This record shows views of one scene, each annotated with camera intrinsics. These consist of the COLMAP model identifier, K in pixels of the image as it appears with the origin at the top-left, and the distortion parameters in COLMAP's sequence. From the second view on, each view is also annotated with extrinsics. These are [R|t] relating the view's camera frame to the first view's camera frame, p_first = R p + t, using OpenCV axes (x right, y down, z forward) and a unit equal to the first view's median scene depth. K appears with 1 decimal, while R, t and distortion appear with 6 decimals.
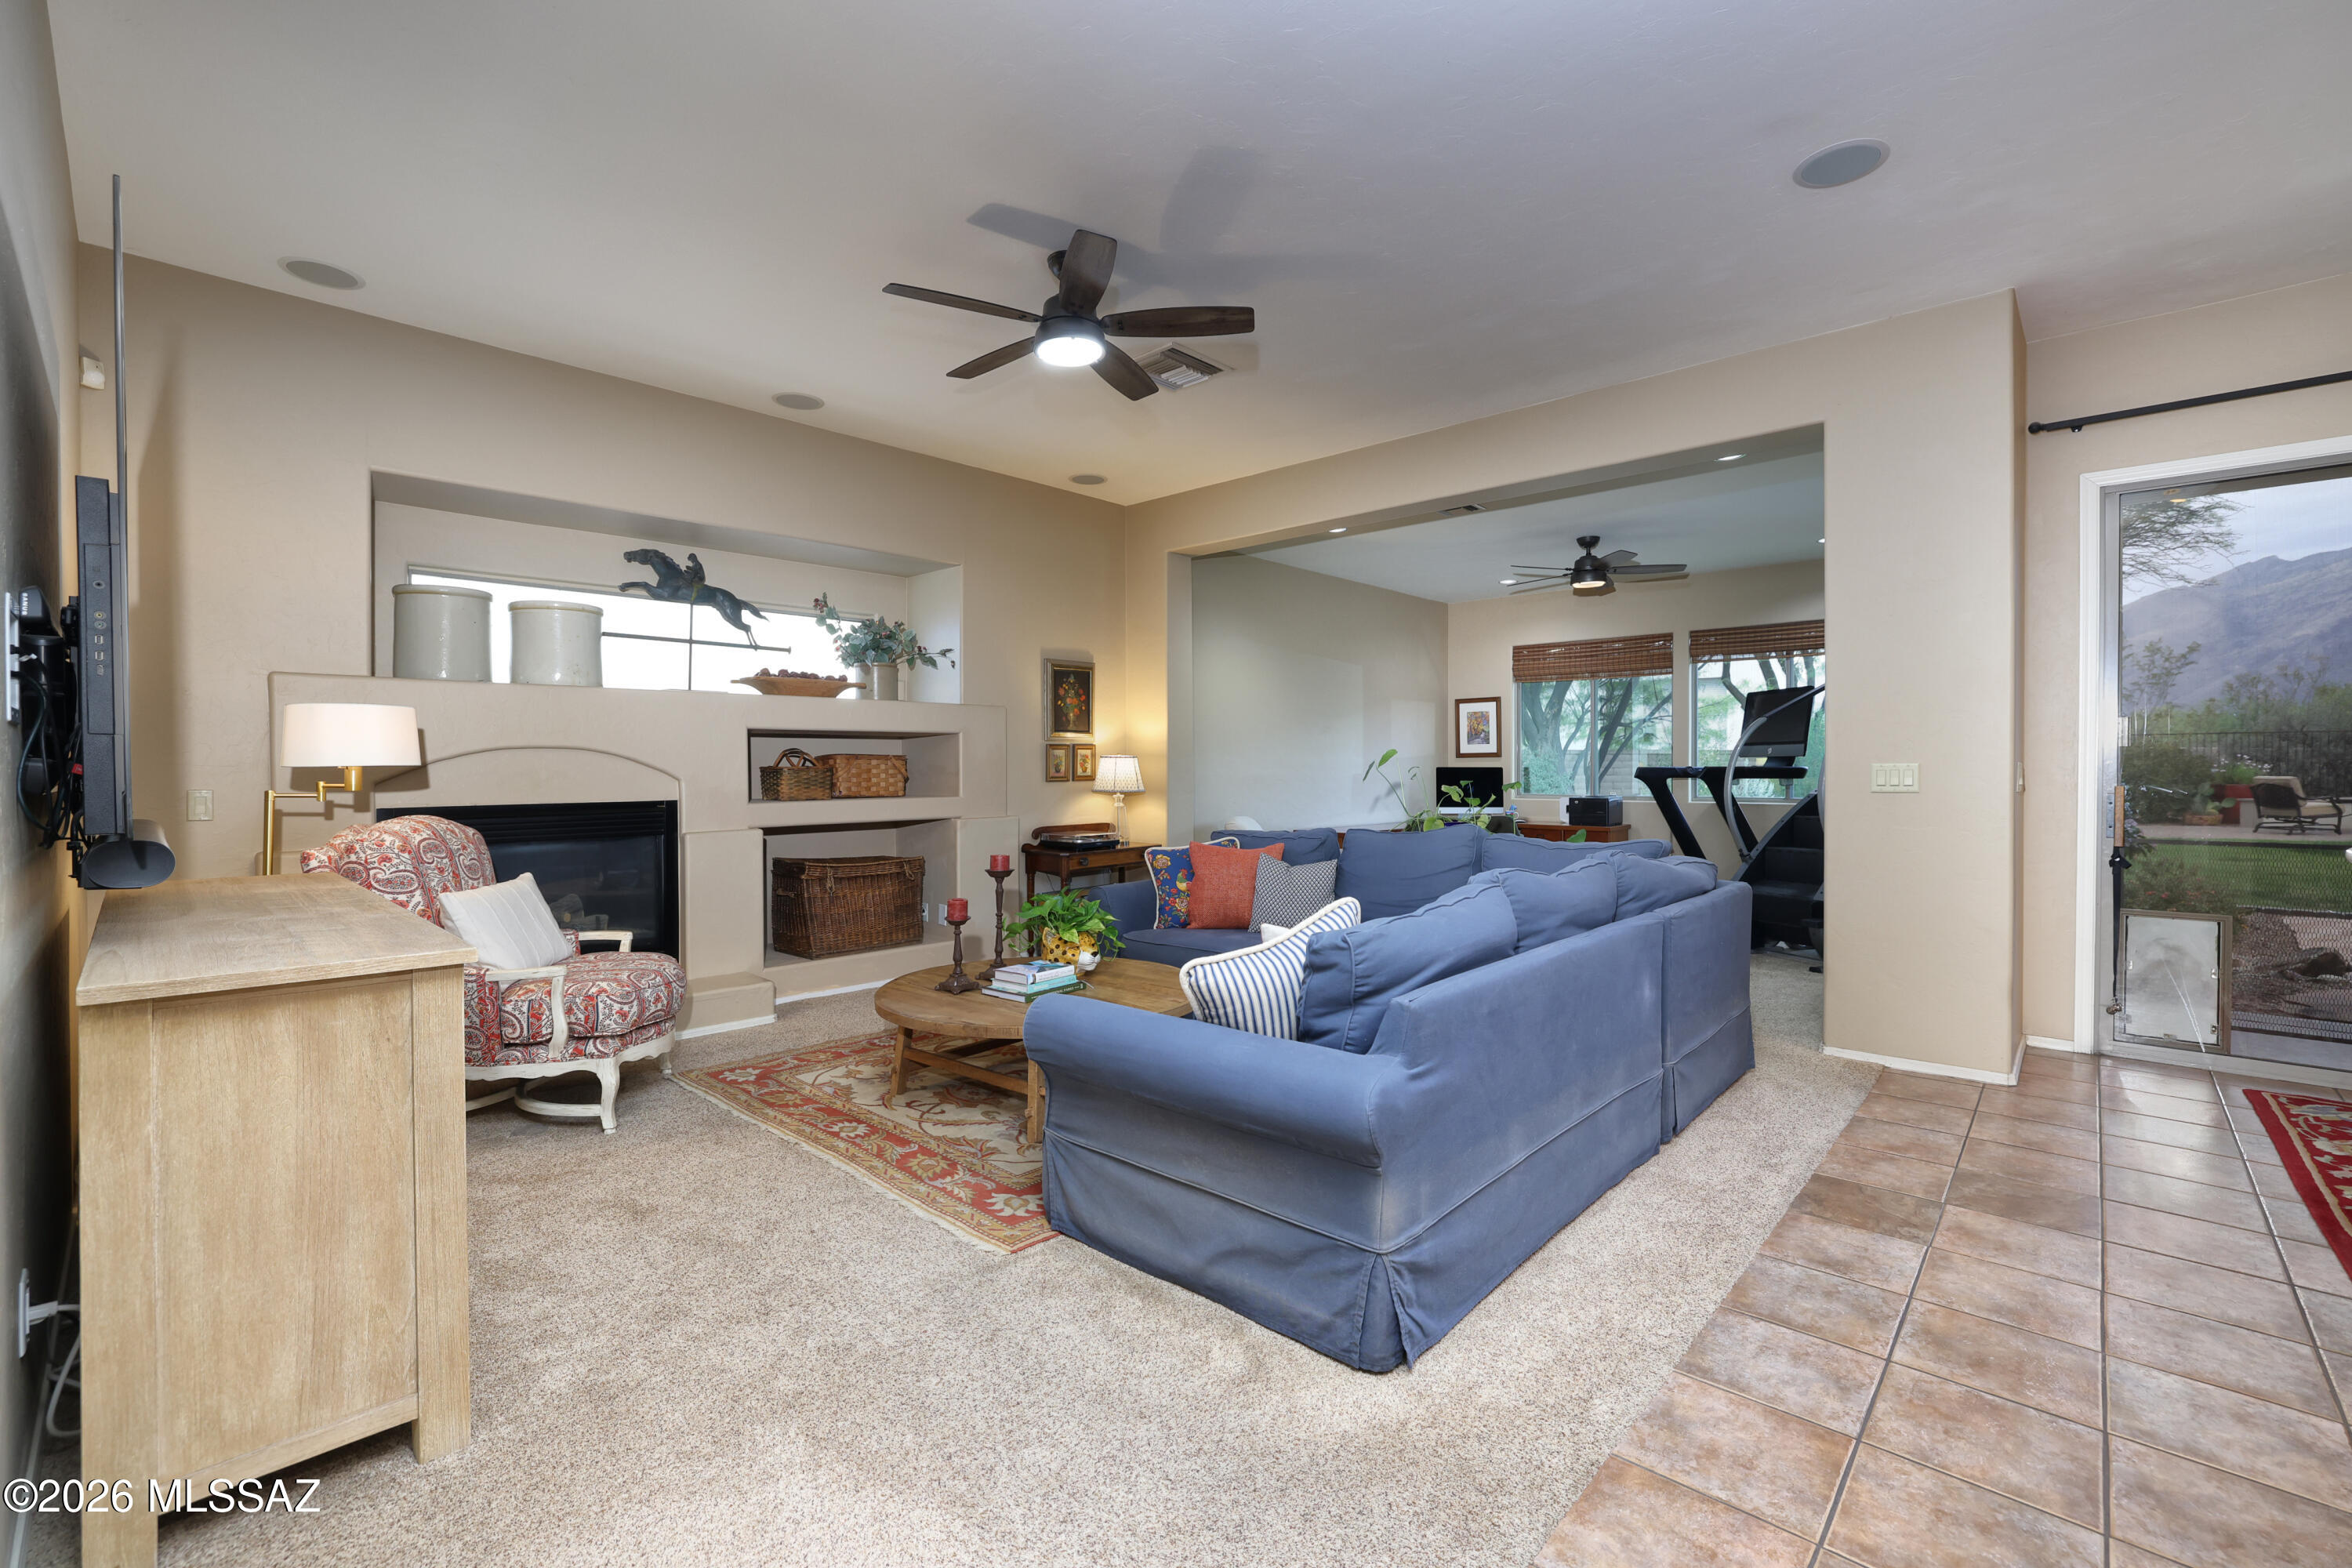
lens RADIAL K [[1010.4, 0, 1169.5], [0, 1010.4, 771.3], [0, 0, 1]] dist [-0.002905, 0.004085]
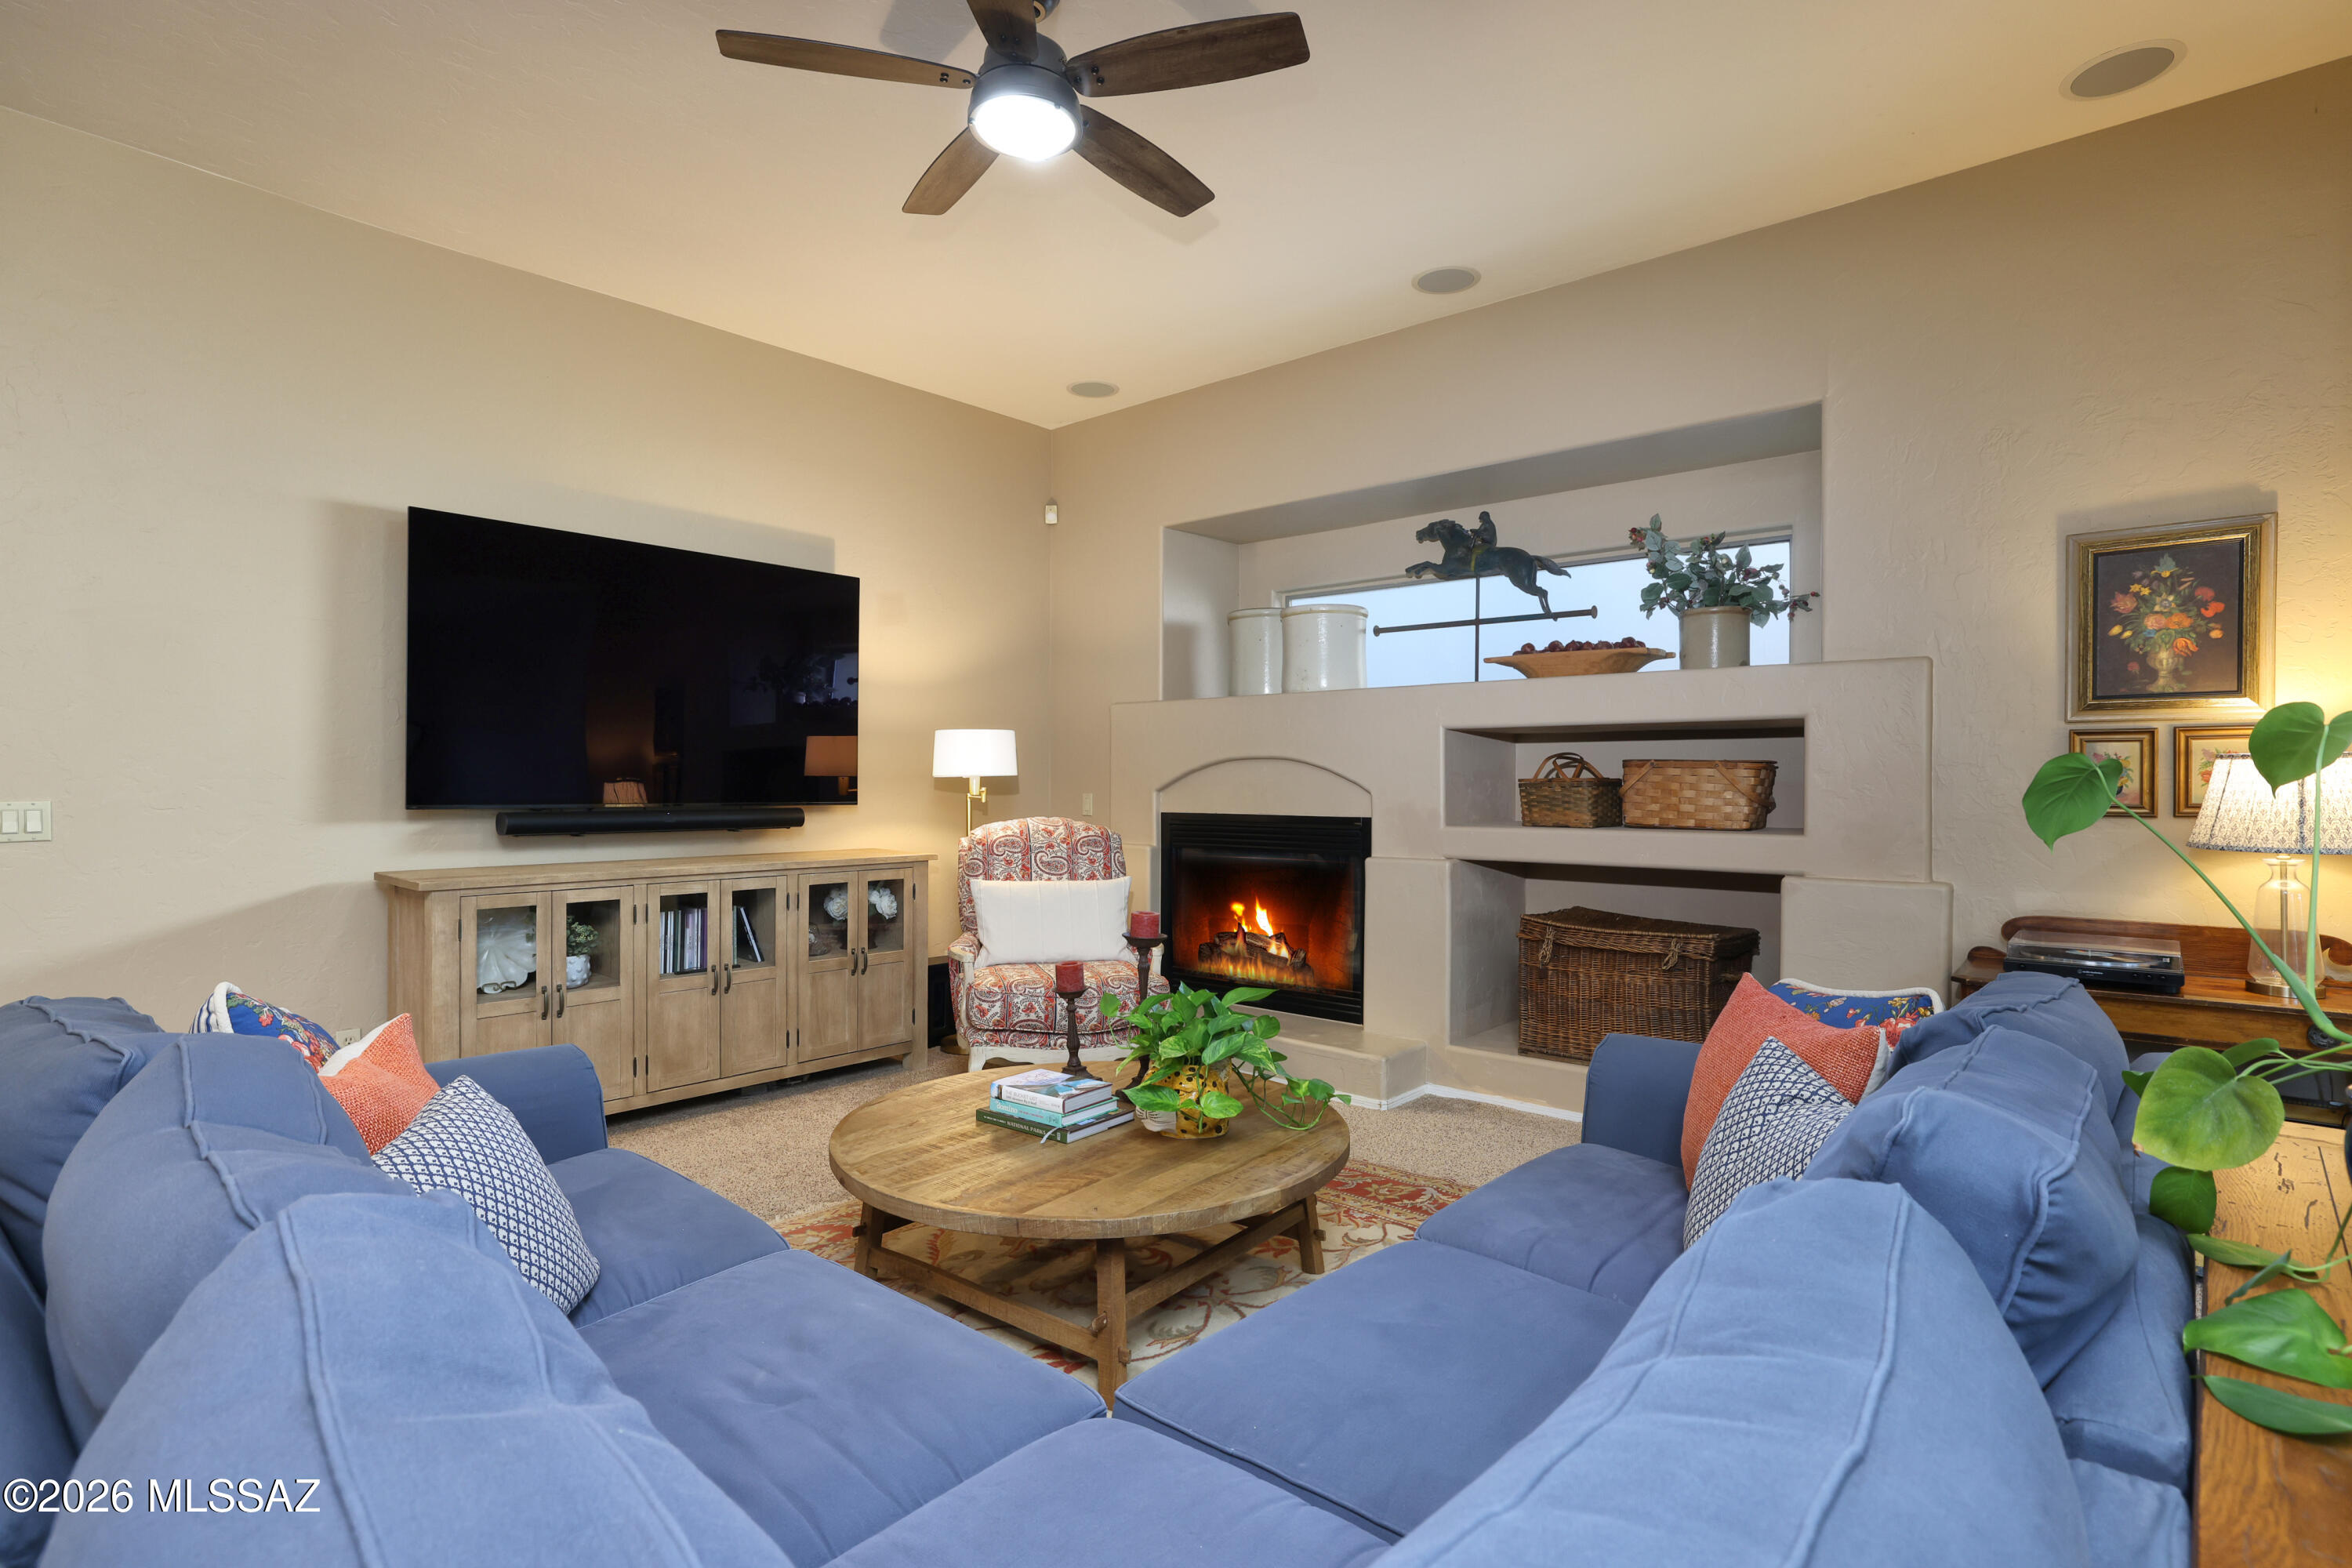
lens RADIAL K [[1132.6, 0, 1150.3], [0, 1132.6, 782.9], [0, 0, 1]] dist [-0.003749, 0.006235]
pose [[0.066155, 0.009589, -0.997763, 0.405091], [-0.005163, 0.999944, 0.009268, -0.007549], [0.997796, 0.004538, 0.066200, 0.671858]]
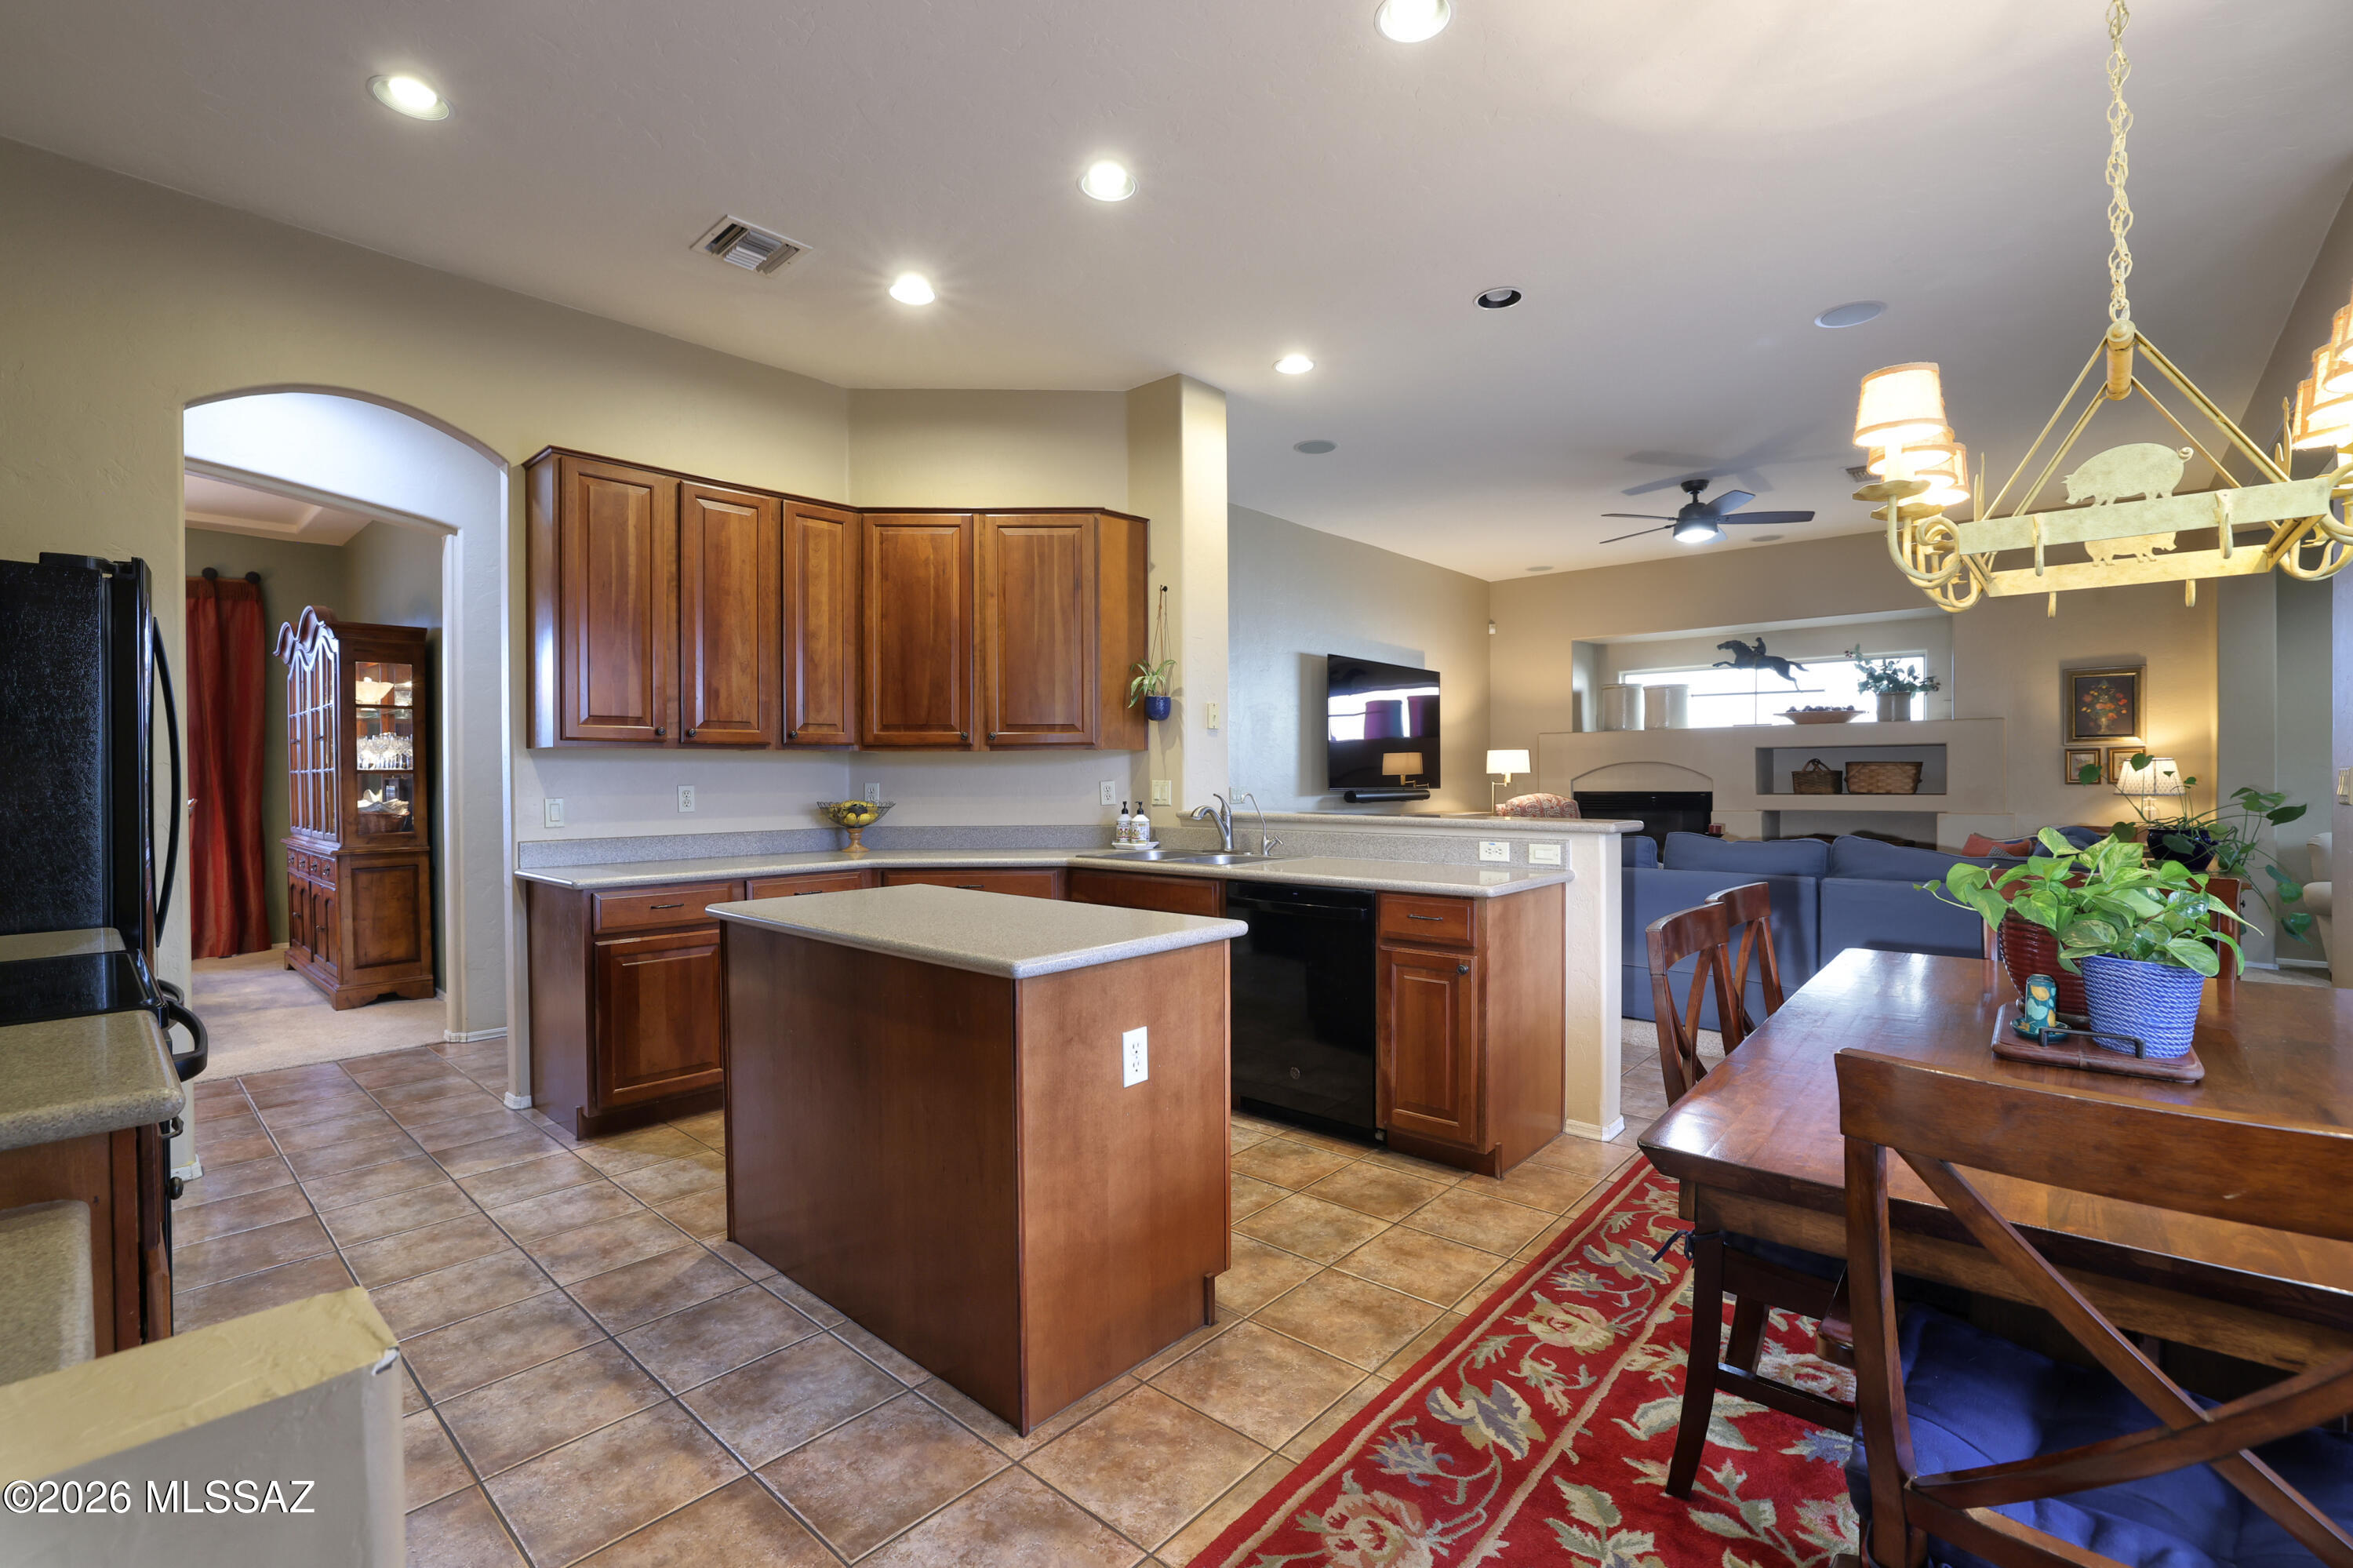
lens RADIAL K [[1010.8, 0, 1195.2], [0, 1010.8, 774.3], [0, 0, 1]] dist [-0.002905, 0.004085]
pose [[0.048435, 0.007191, -0.998800, 1.063325], [0.007967, 0.999939, 0.007586, -0.018515], [0.998795, -0.008325, 0.048375, 0.035497]]
